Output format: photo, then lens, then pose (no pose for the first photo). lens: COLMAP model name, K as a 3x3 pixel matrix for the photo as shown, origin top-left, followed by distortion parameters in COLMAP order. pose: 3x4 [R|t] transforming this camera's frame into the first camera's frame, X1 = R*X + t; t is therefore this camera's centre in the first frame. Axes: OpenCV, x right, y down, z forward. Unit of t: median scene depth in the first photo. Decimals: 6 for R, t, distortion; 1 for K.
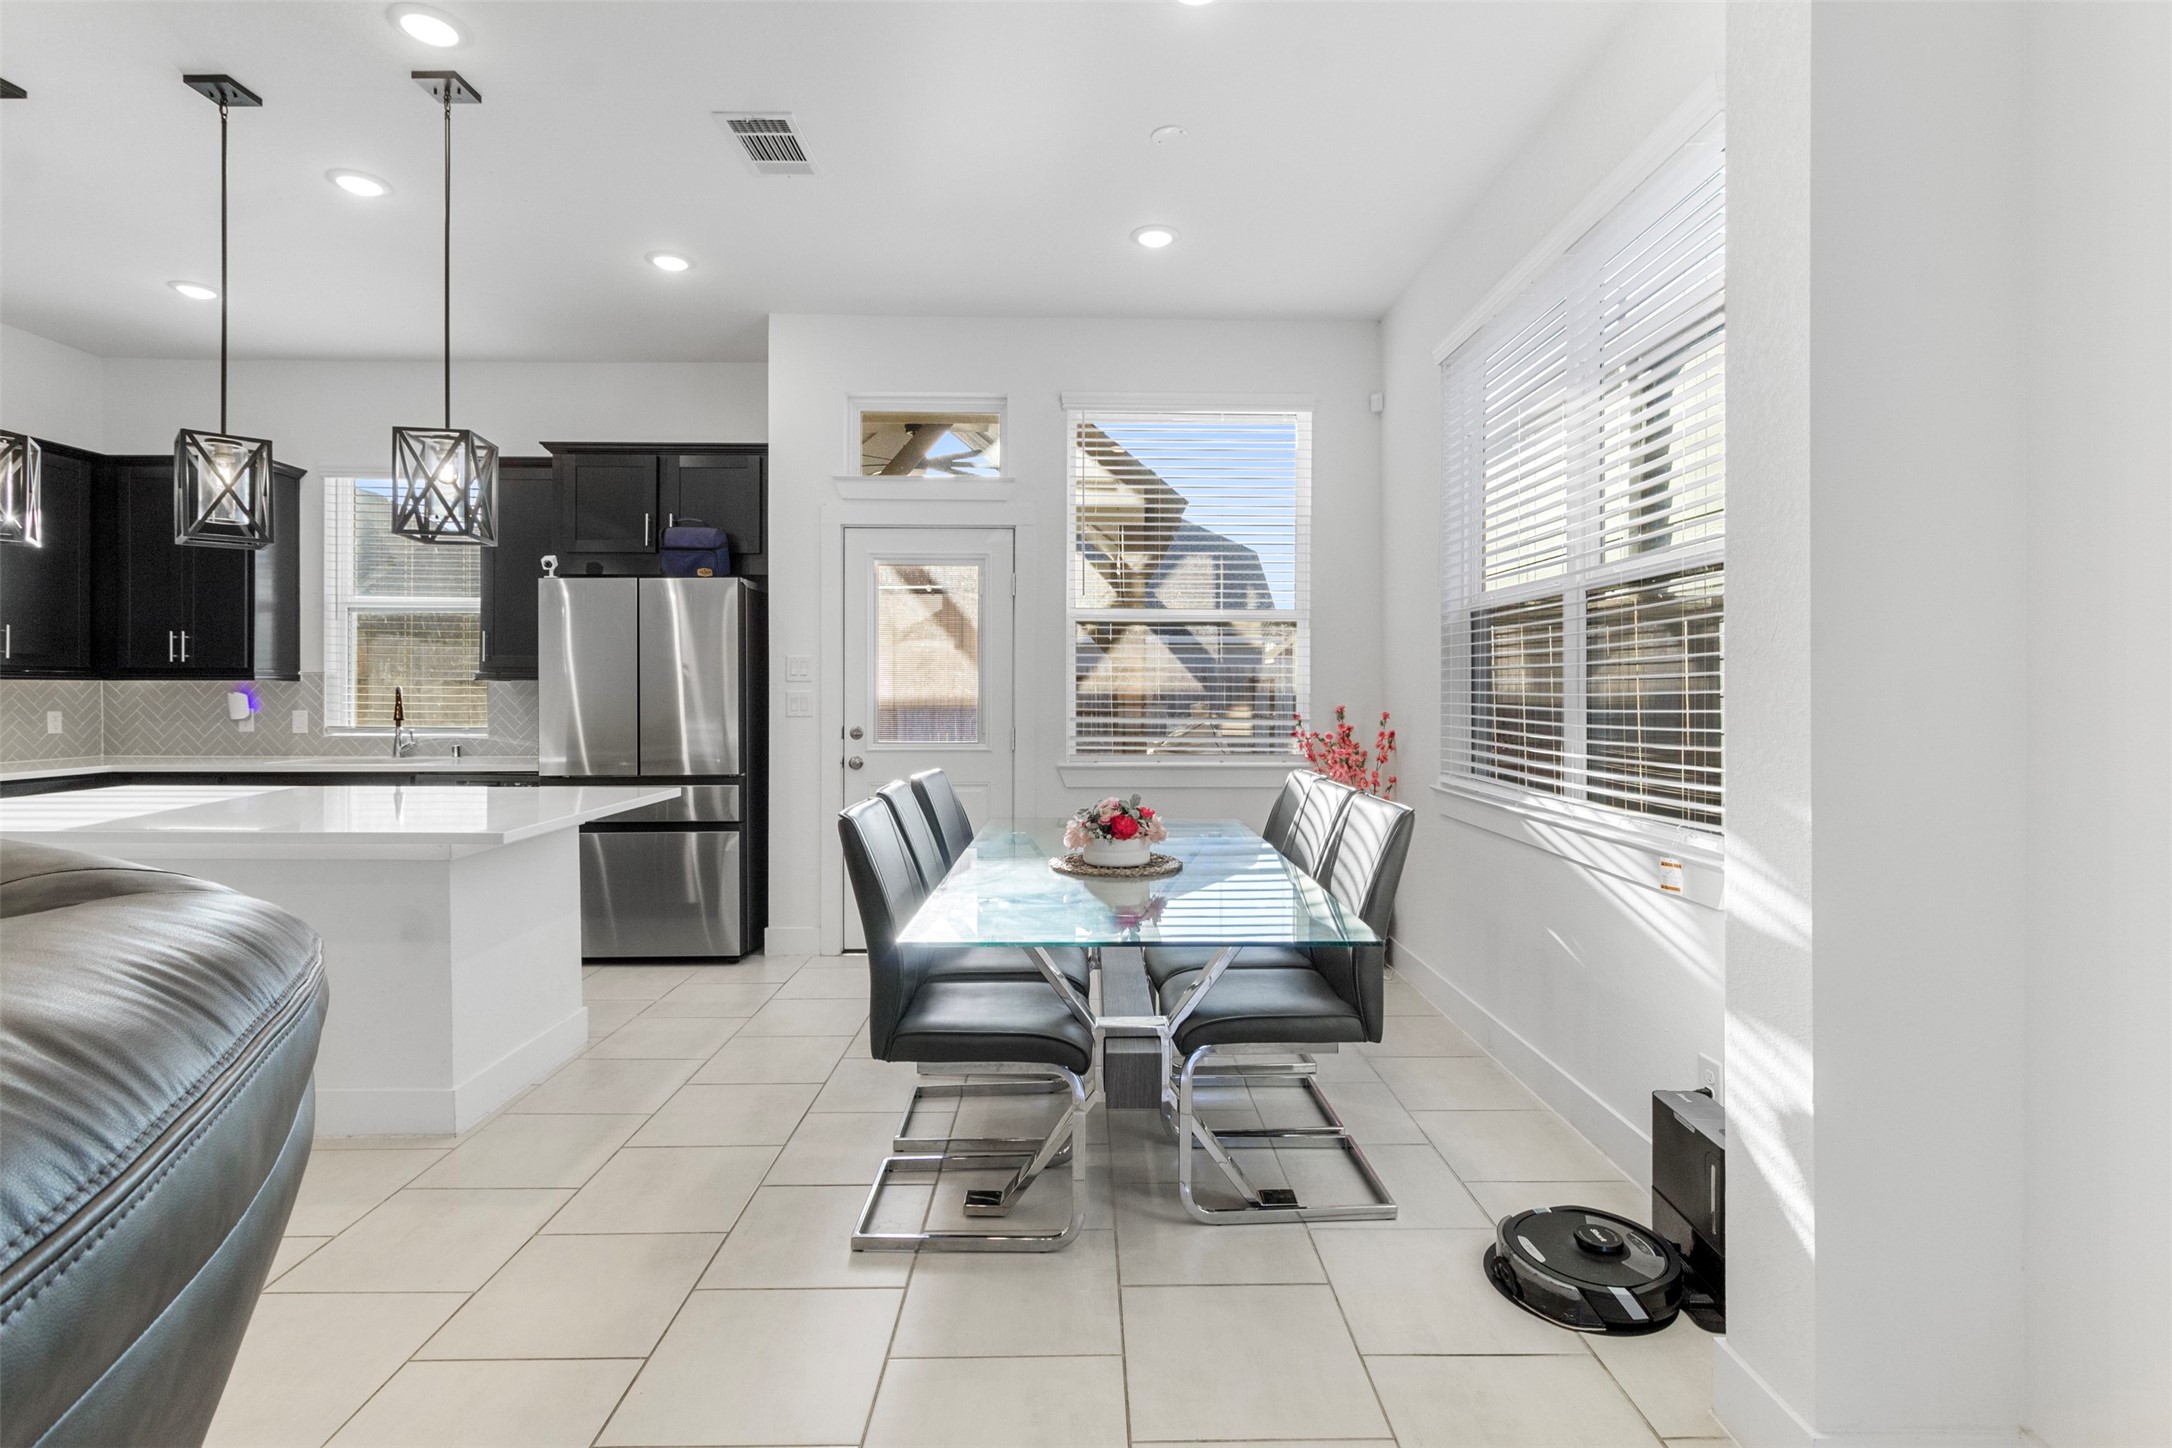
lens RADIAL K [[1020.9, 0, 1101.0], [0, 1020.9, 687.9], [0, 0, 1]] dist [0.001468, -0.000071]
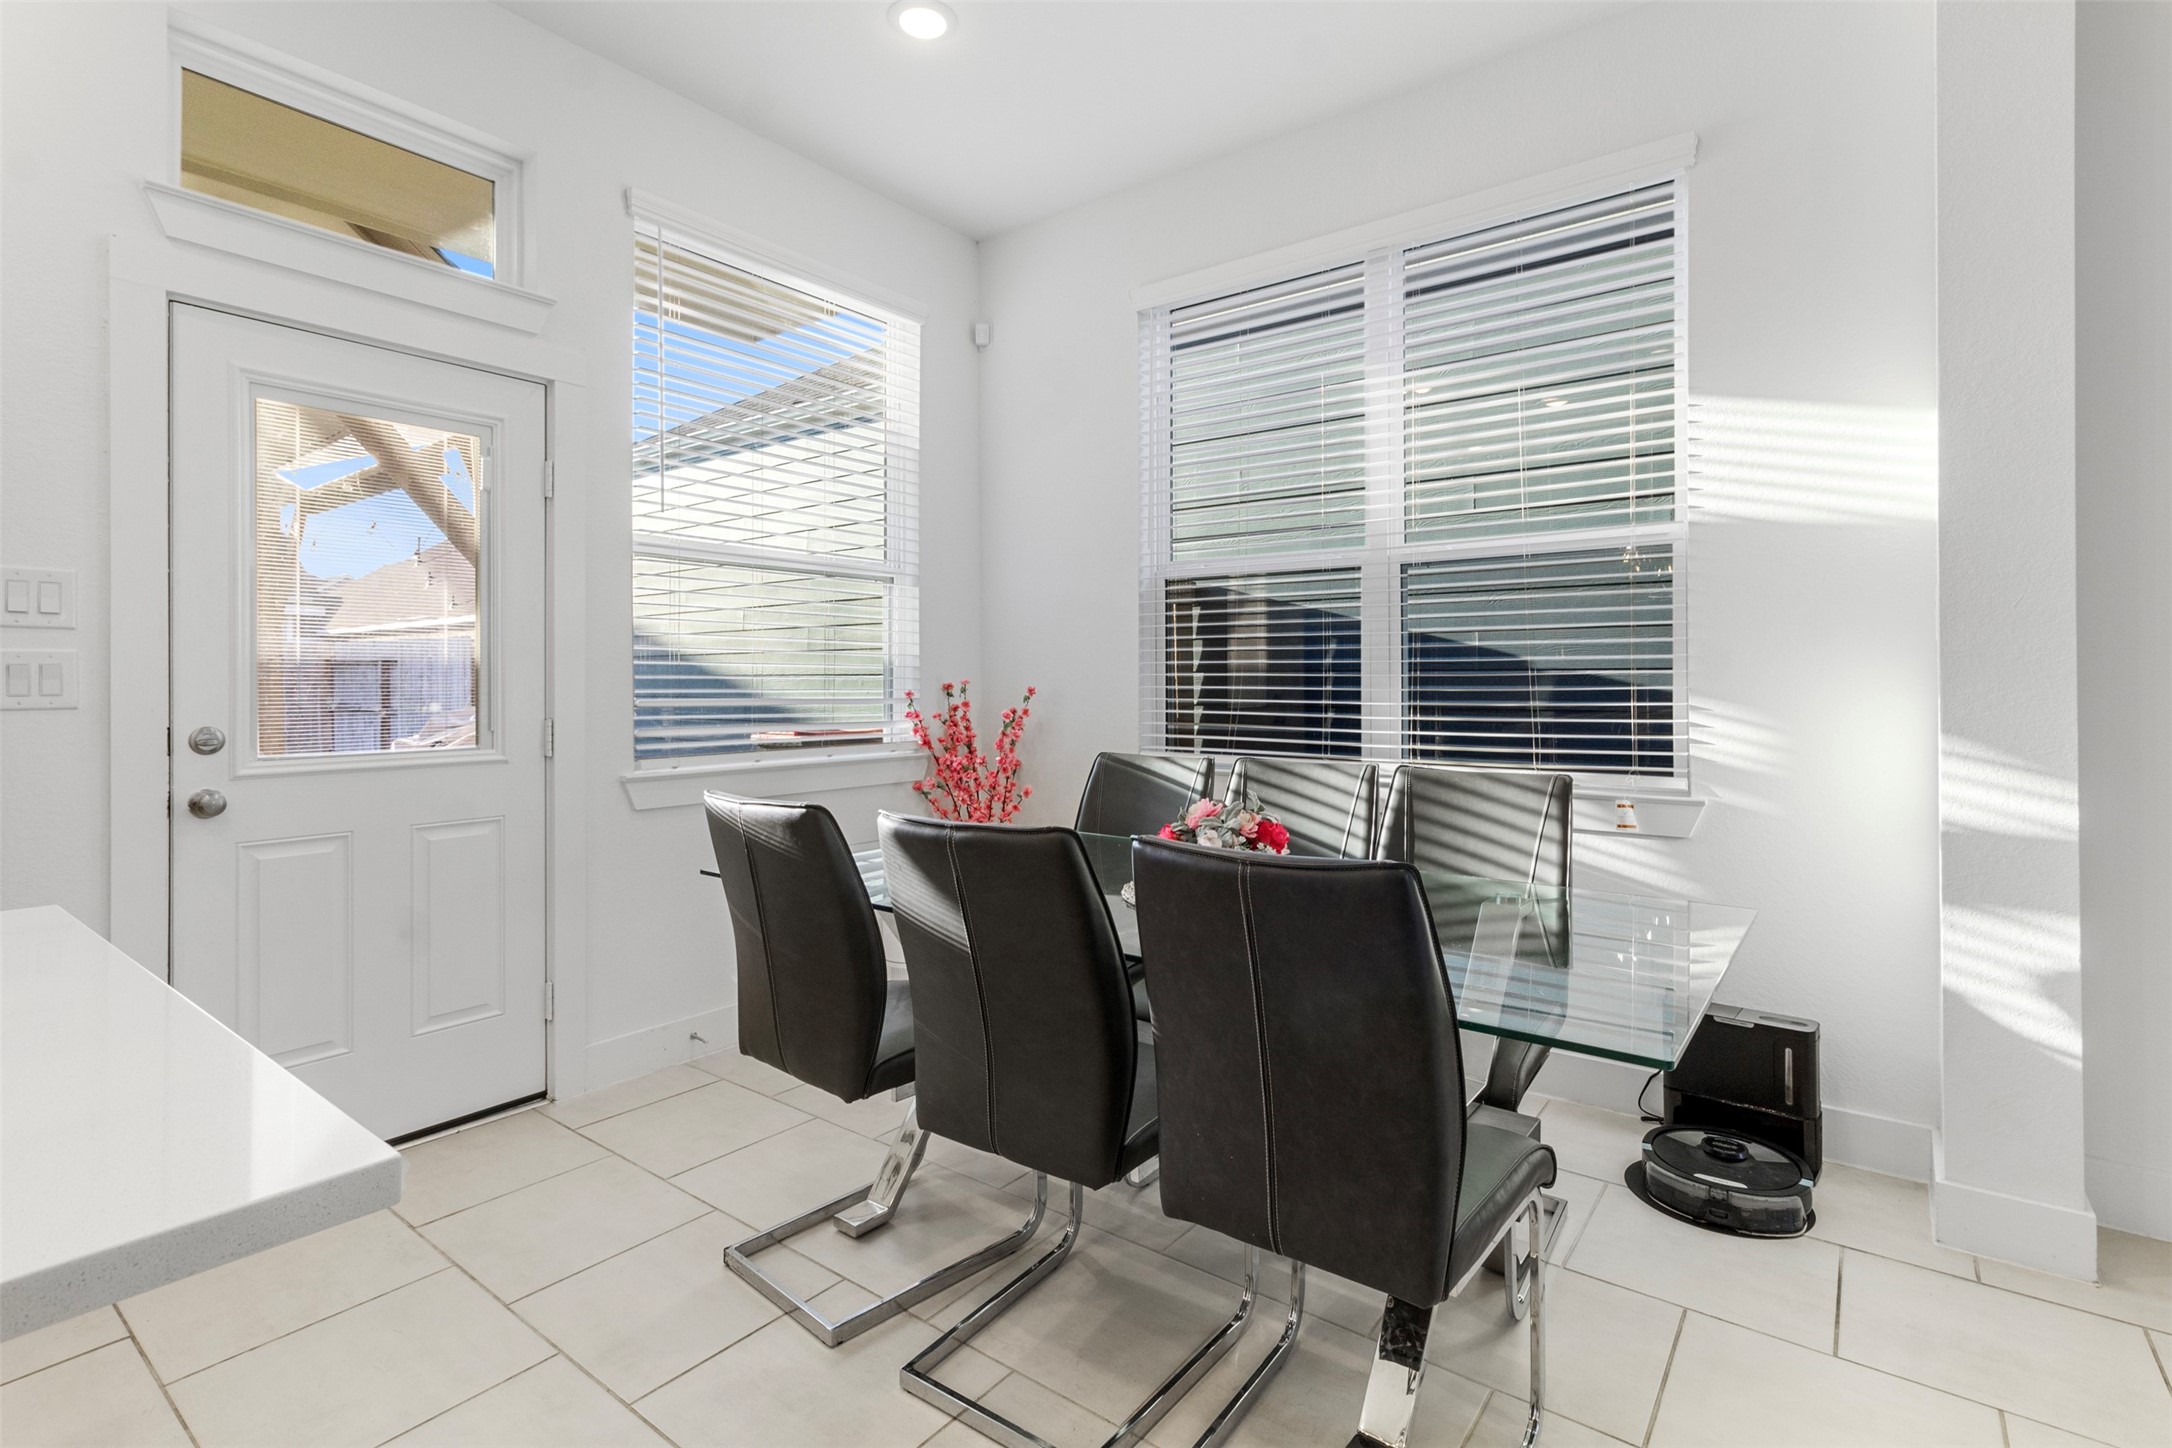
lens RADIAL K [[1018.7, 0, 1090.8], [0, 1018.7, 679.9], [0, 0, 1]] dist [0.000105, -0.000394]
pose [[0.621723, -0.001339, 0.783236, -0.352465], [0.000602, 0.999999, 0.001232, 0.015265], [-0.783237, -0.000295, 0.621723, 0.379929]]
